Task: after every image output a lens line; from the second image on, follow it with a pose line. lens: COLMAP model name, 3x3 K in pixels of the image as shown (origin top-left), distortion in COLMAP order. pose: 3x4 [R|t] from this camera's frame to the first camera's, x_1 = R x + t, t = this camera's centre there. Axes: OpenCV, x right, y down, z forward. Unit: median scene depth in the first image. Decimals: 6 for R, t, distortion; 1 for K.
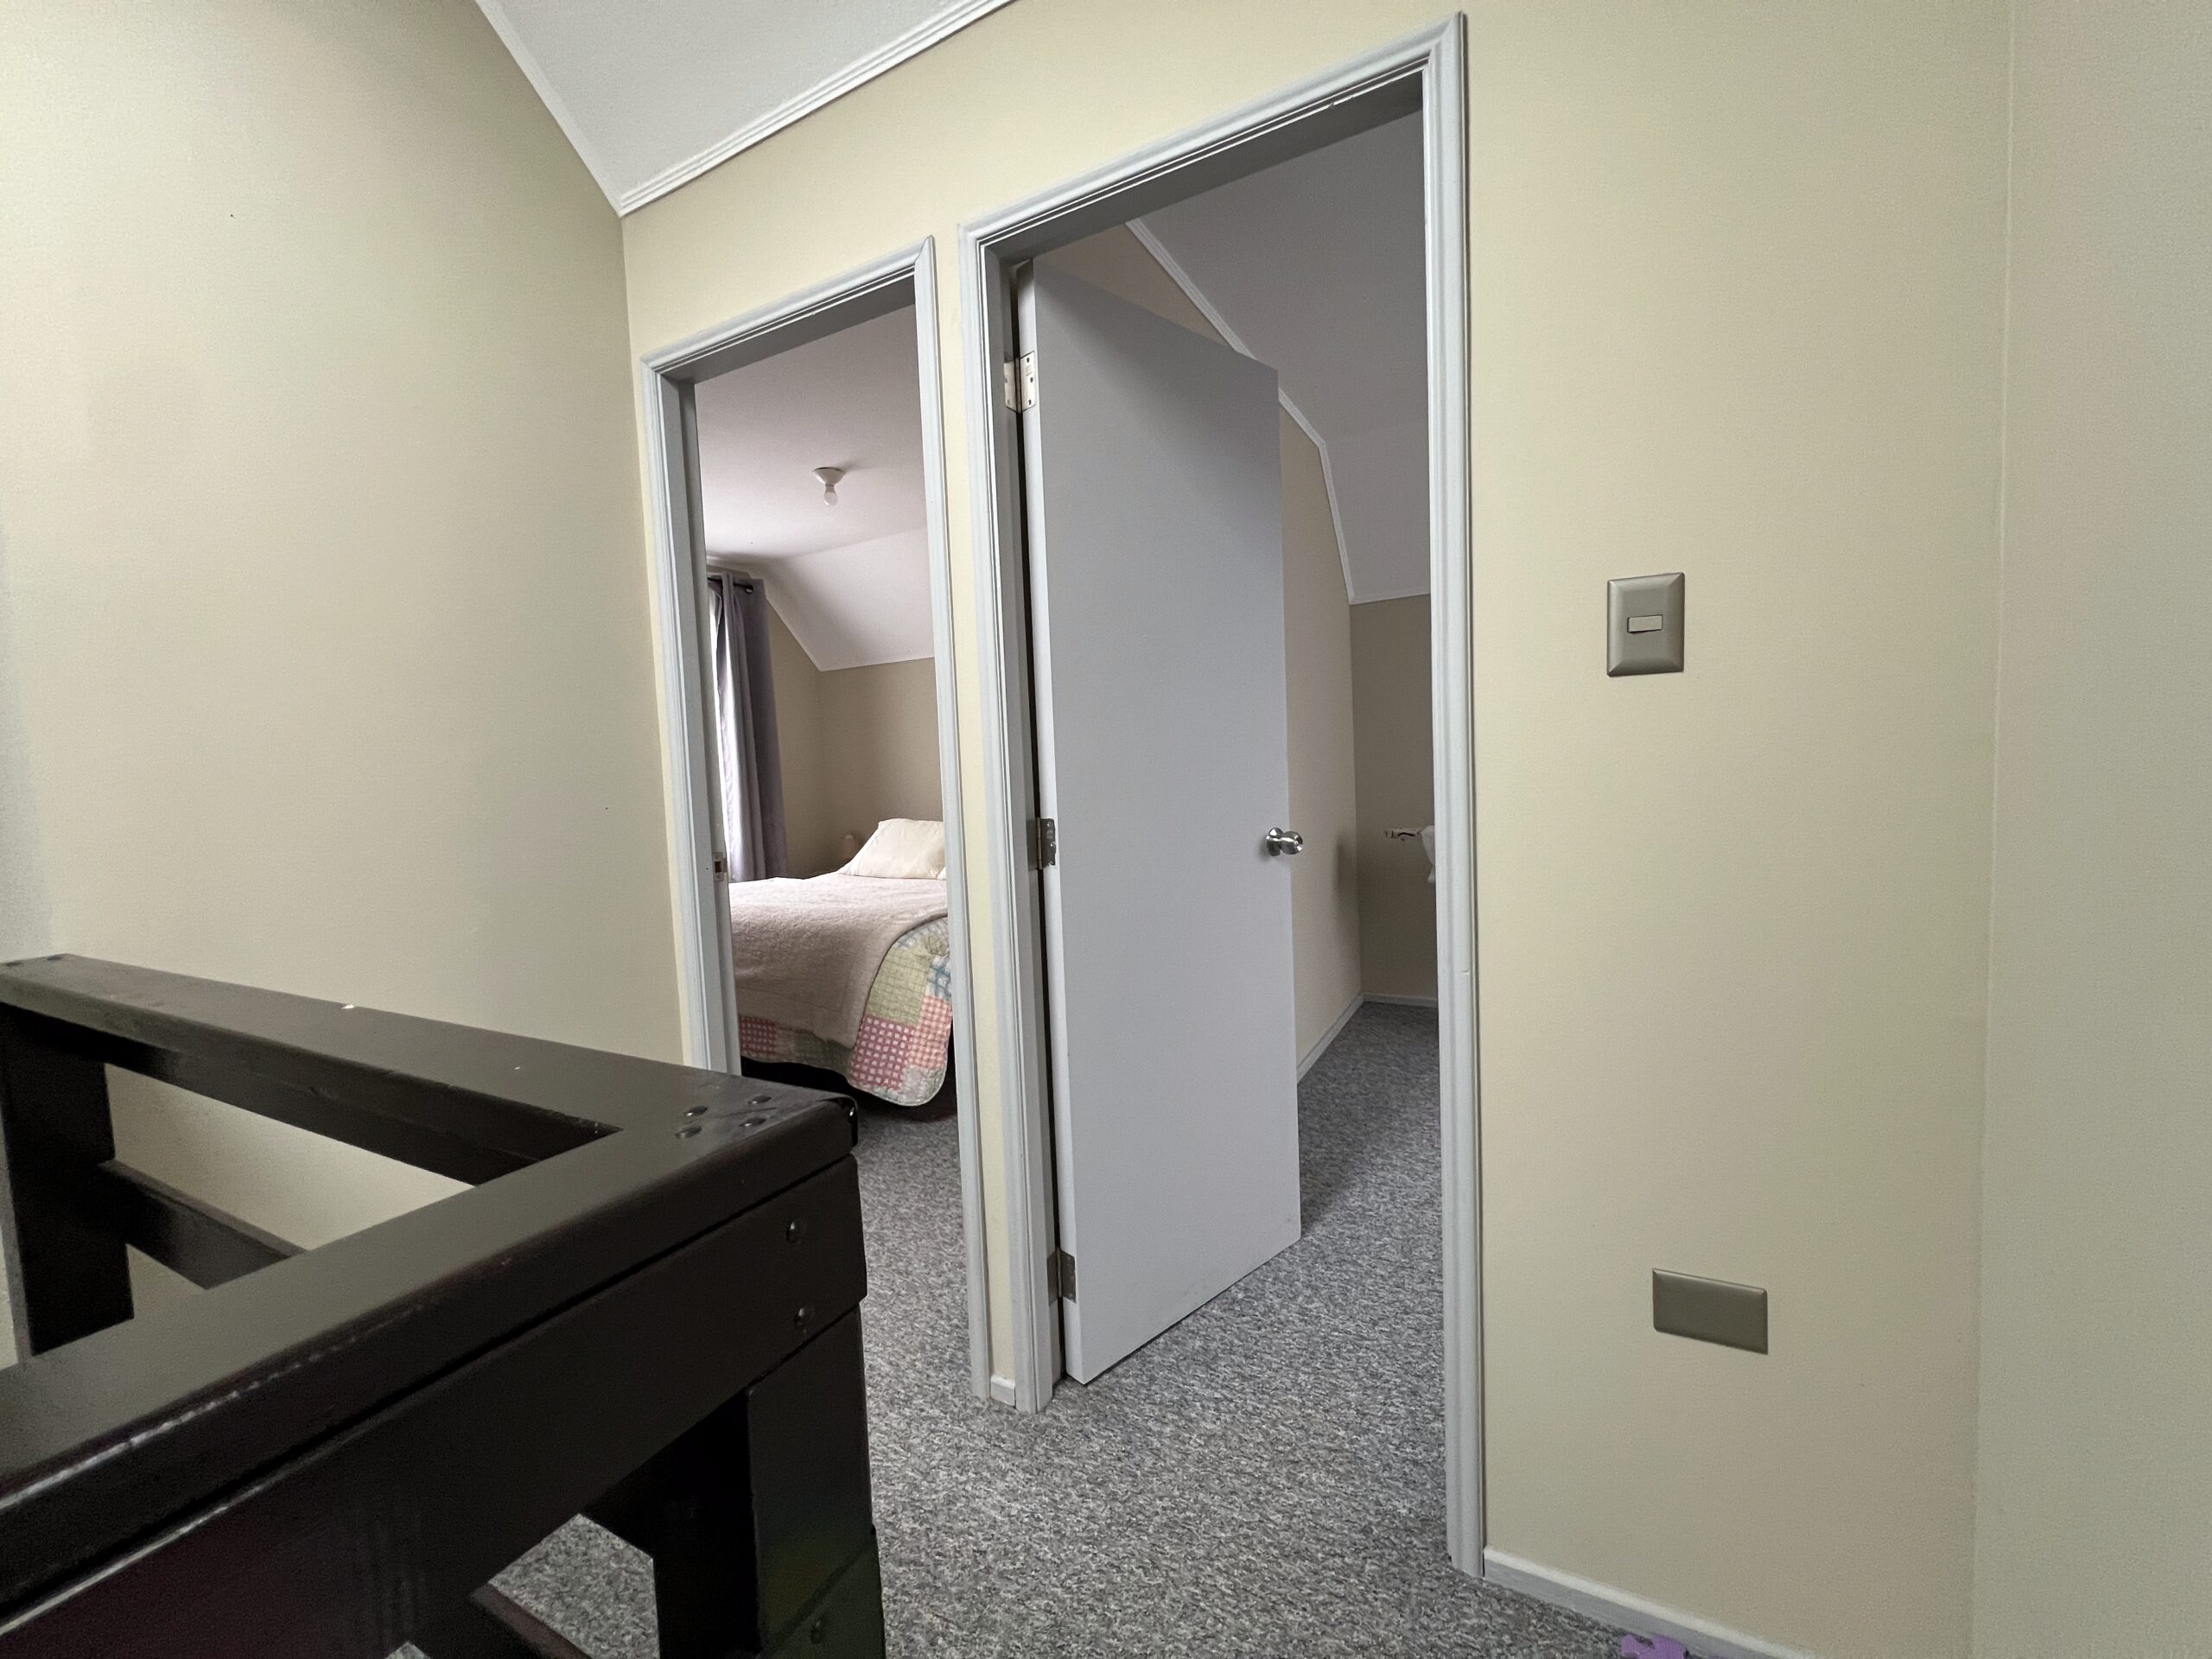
lens RADIAL K [[883.4, 0, 1097.9], [0, 883.4, 827.0], [0, 0, 1]] dist [-0.002442, 0.000869]
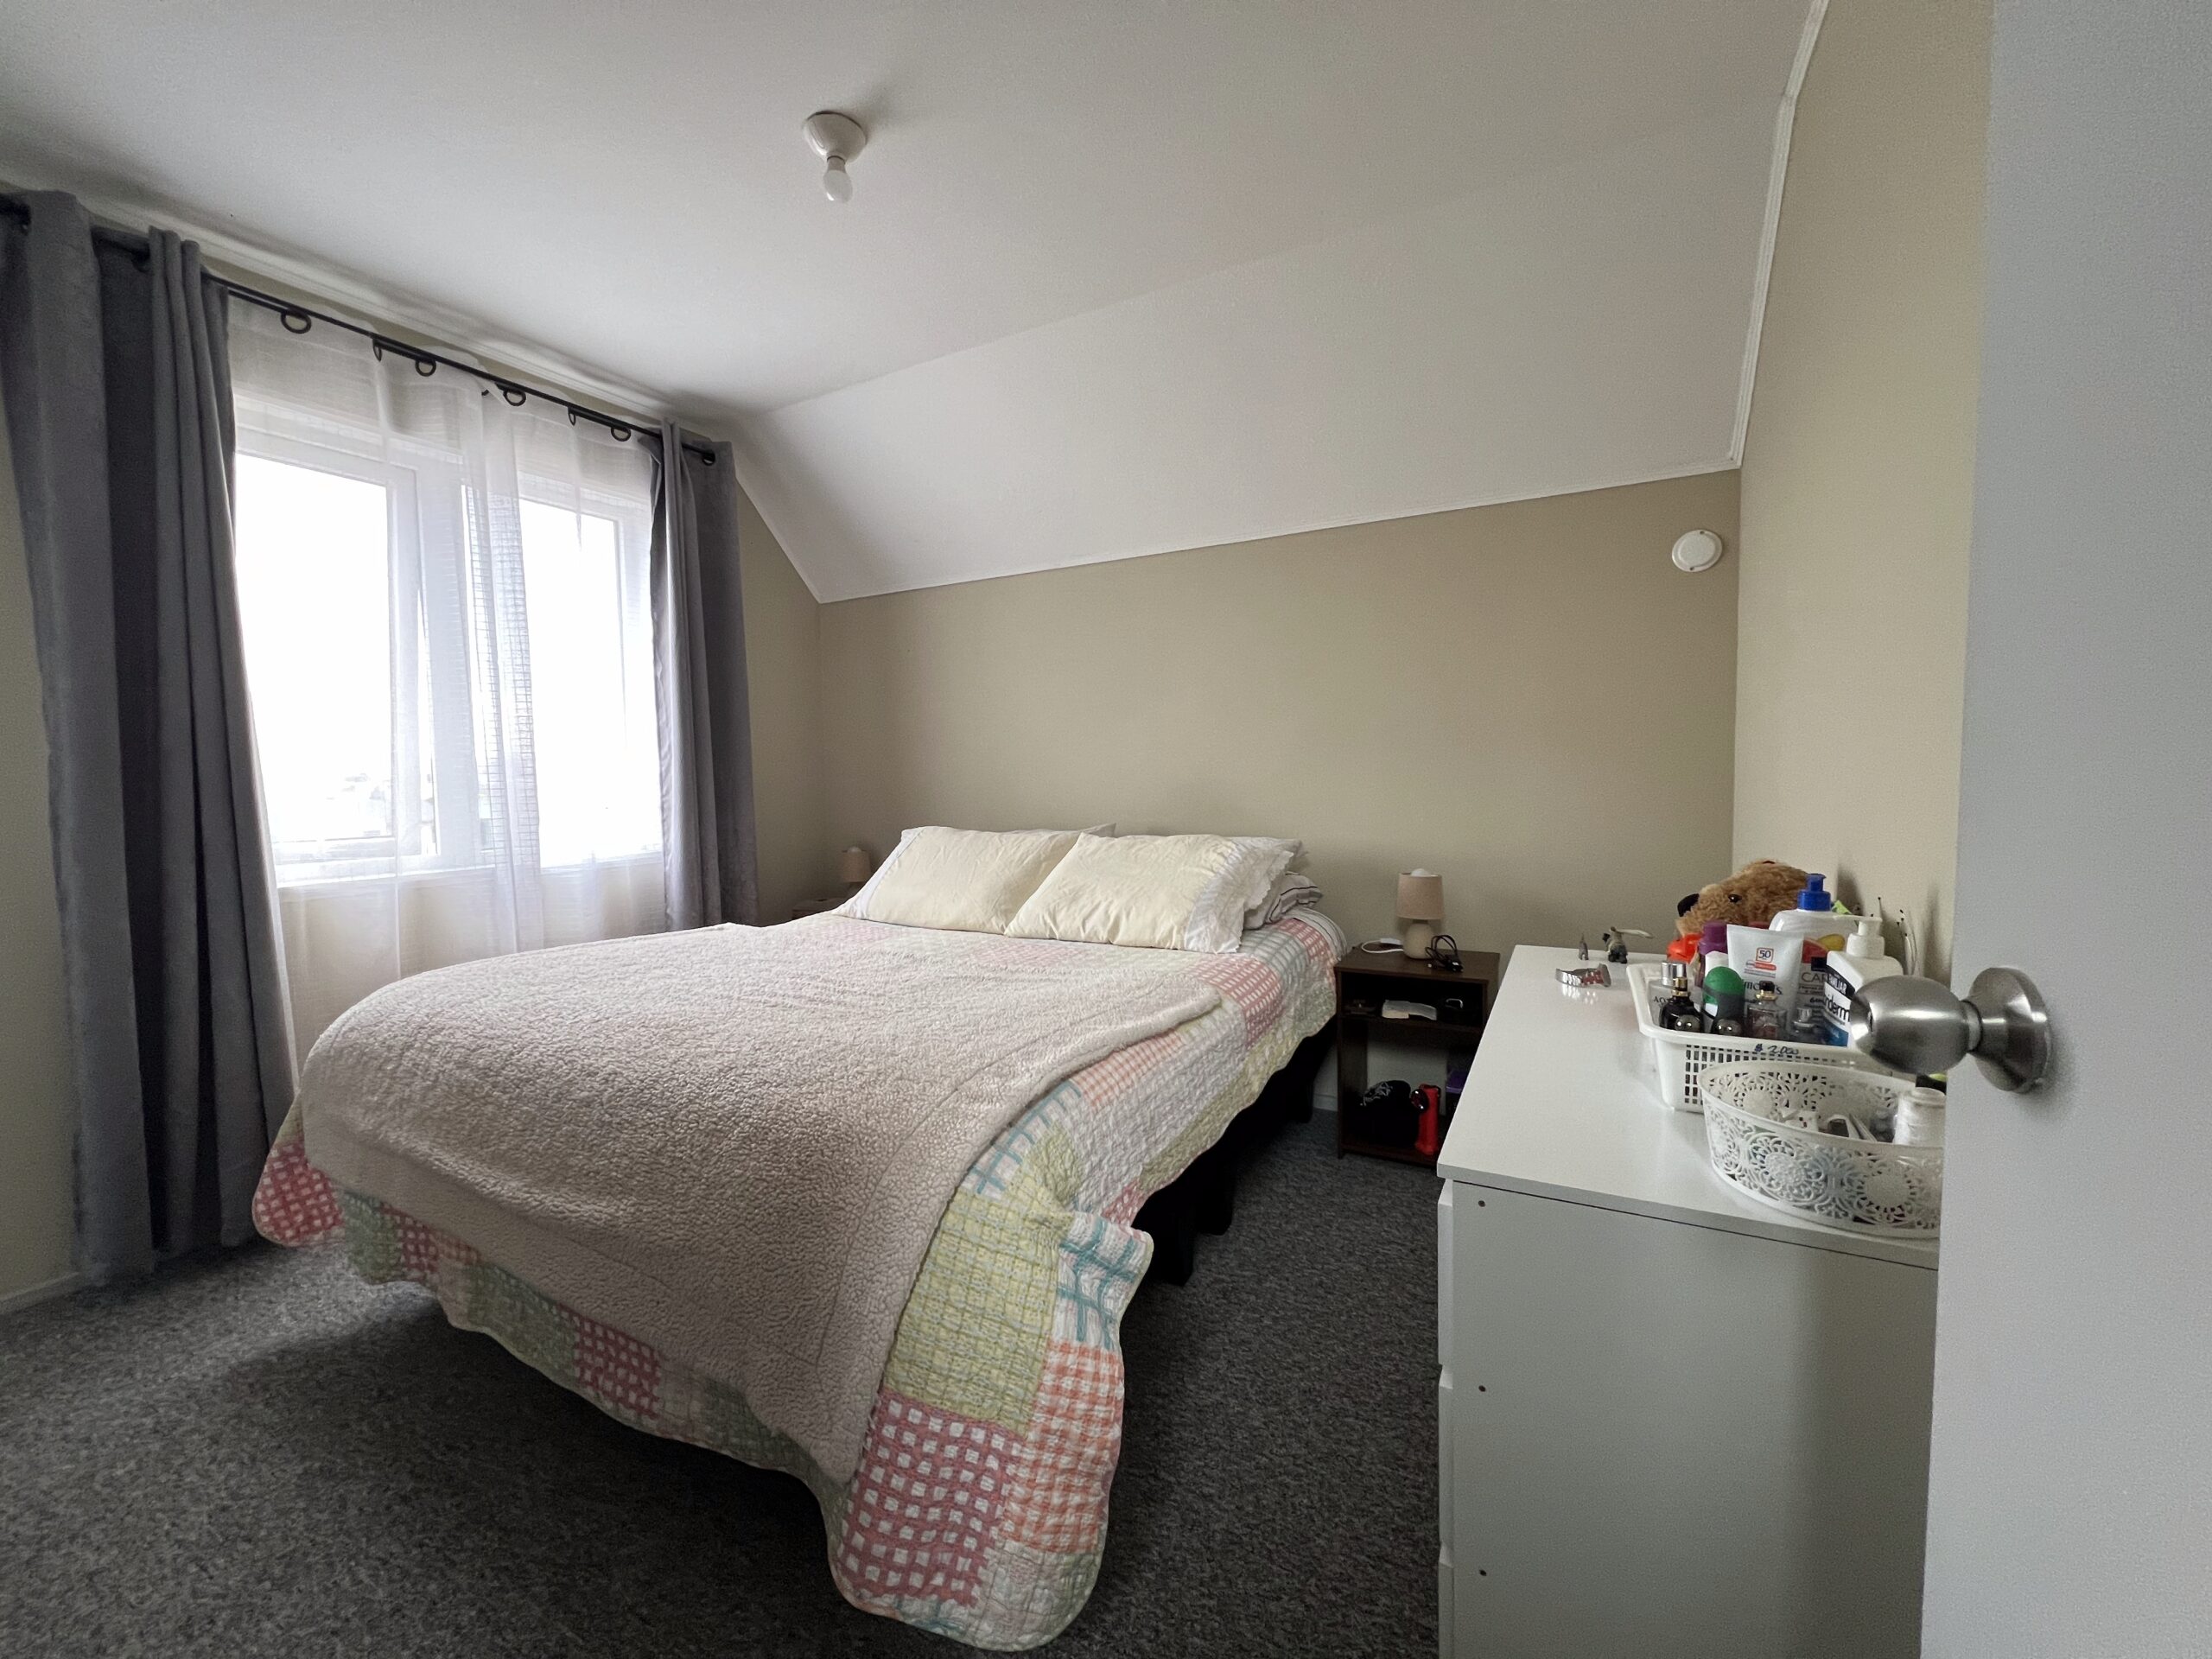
lens RADIAL K [[887.8, 0, 1108.9], [0, 887.8, 825.5], [0, 0, 1]] dist [-0.001388, 0.000062]
pose [[0.999578, 0.028742, 0.004264, -0.180931], [-0.028722, 0.999577, -0.004524, -0.019063], [-0.004392, 0.004400, 0.999981, 0.639334]]
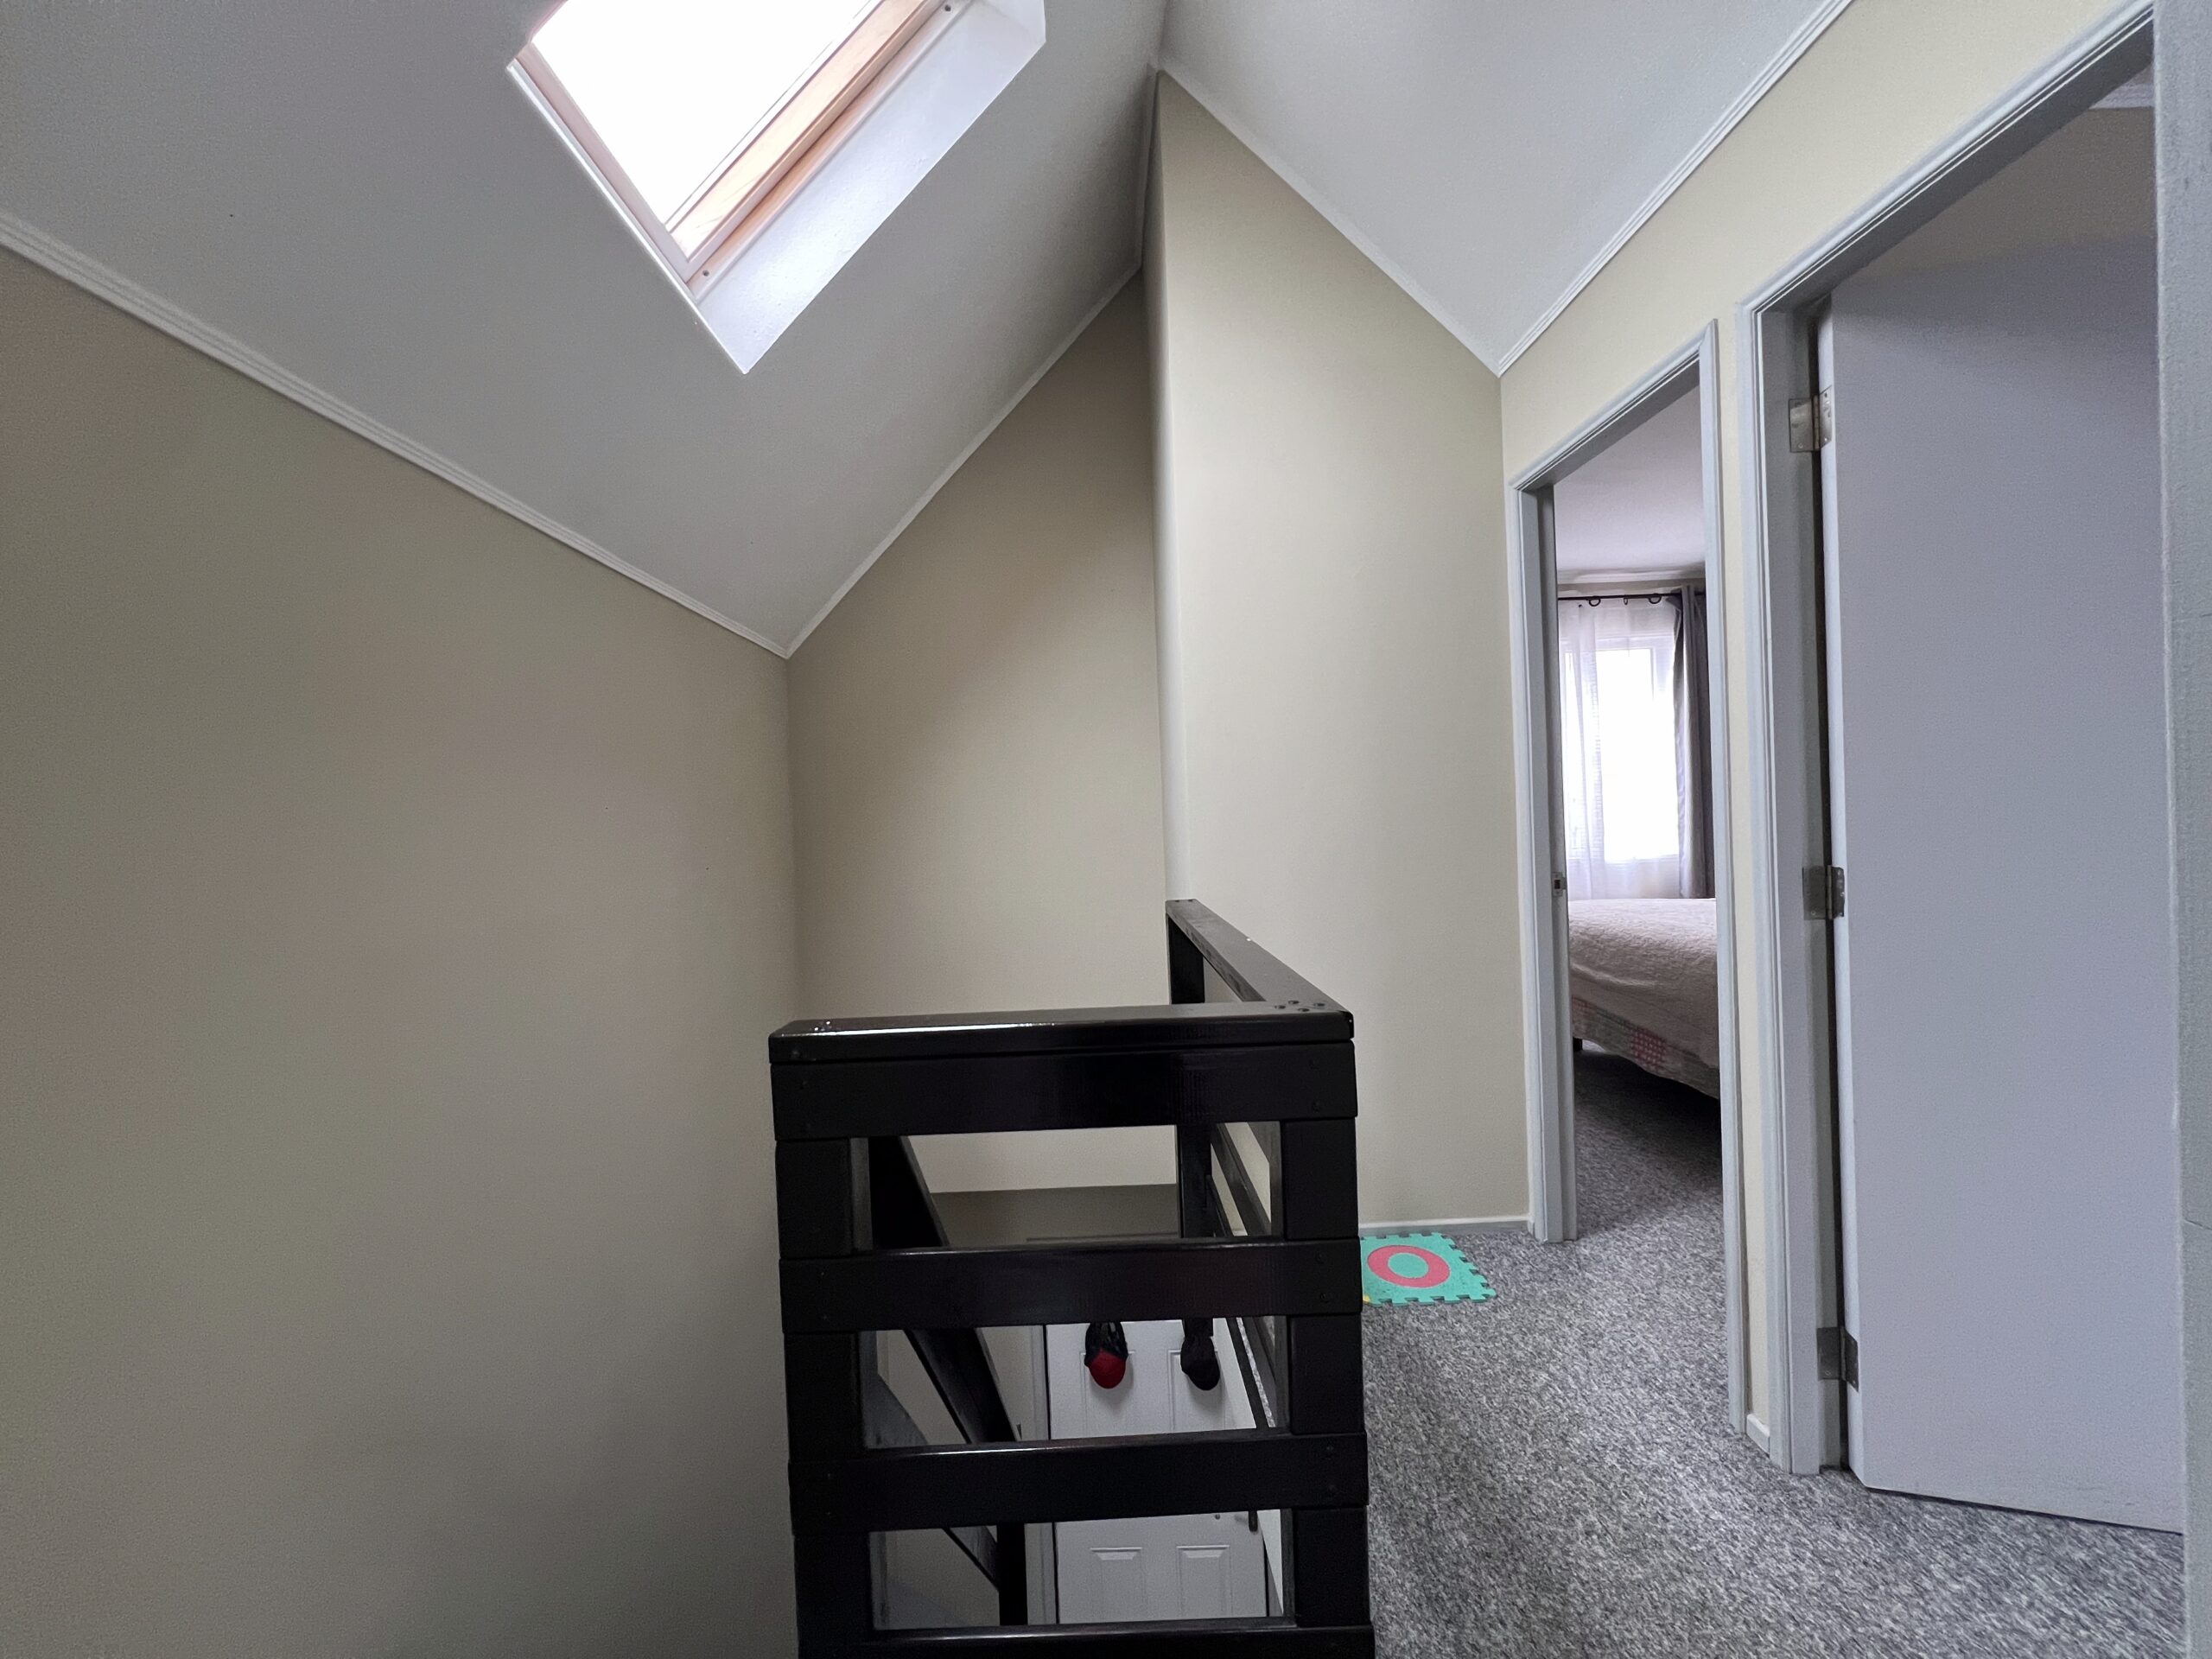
lens RADIAL K [[883.4, 0, 1099.6], [0, 883.4, 826.2], [0, 0, 1]] dist [-0.002442, 0.000869]
pose [[0.491589, 0.034487, -0.870144, 0.212007], [-0.034777, 0.999196, 0.019955, -0.025111], [0.870132, 0.020452, 0.492393, -0.089804]]
